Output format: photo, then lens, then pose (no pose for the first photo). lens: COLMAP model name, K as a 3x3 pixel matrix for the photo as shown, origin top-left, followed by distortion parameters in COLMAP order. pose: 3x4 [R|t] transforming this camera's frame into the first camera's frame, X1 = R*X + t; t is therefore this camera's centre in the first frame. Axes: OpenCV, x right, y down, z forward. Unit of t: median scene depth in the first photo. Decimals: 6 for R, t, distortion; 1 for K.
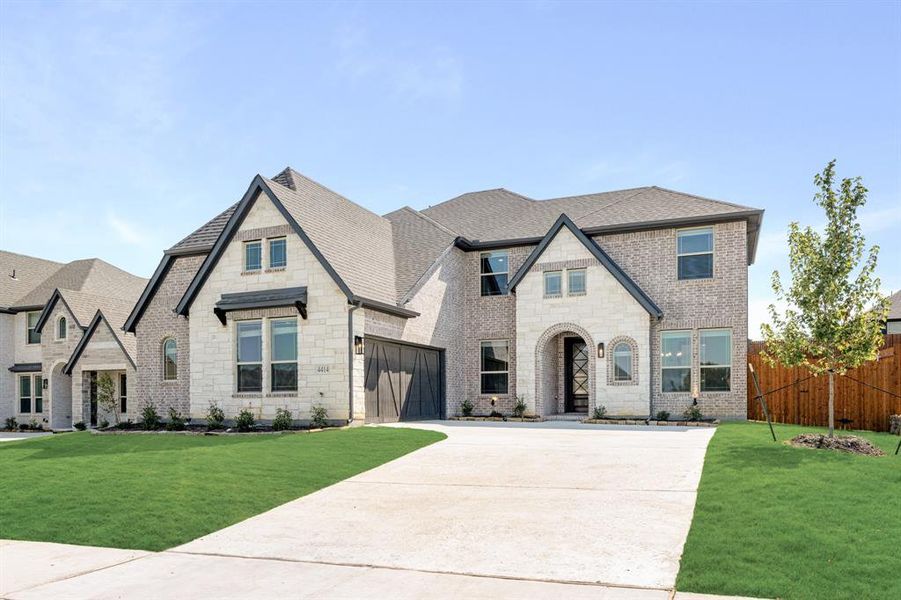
lens RADIAL K [[368.8, 0, 450.5], [0, 368.8, 300.0], [0, 0, 1]] dist [-0.000164, -0.000013]
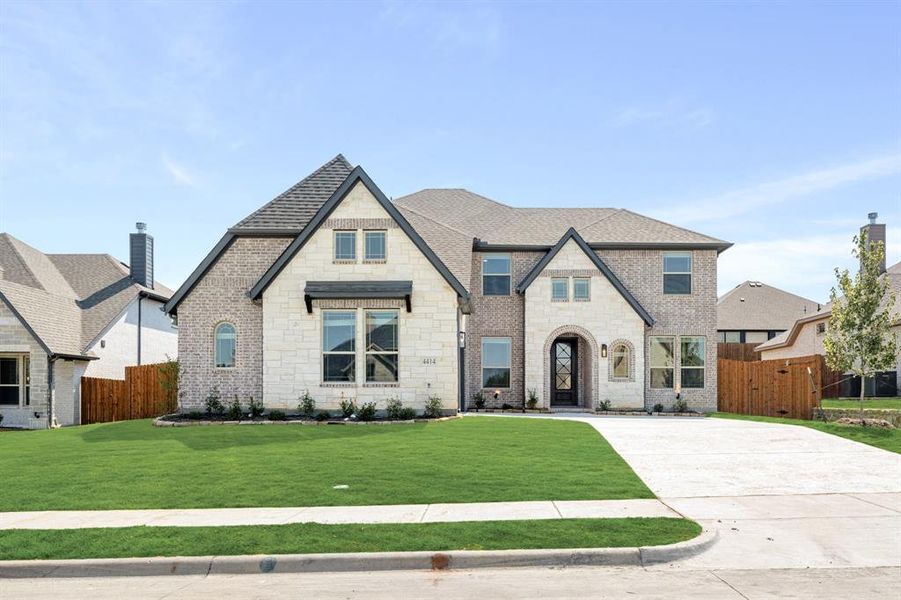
lens RADIAL K [[370.8, 0, 450.5], [0, 370.8, 286.6], [0, 0, 1]] dist [-0.001249, 0.000037]
pose [[0.975588, 0.070862, 0.207864, -0.405394], [-0.067064, 0.997429, -0.025270, -0.001132], [-0.209120, 0.010713, 0.977831, -0.037104]]
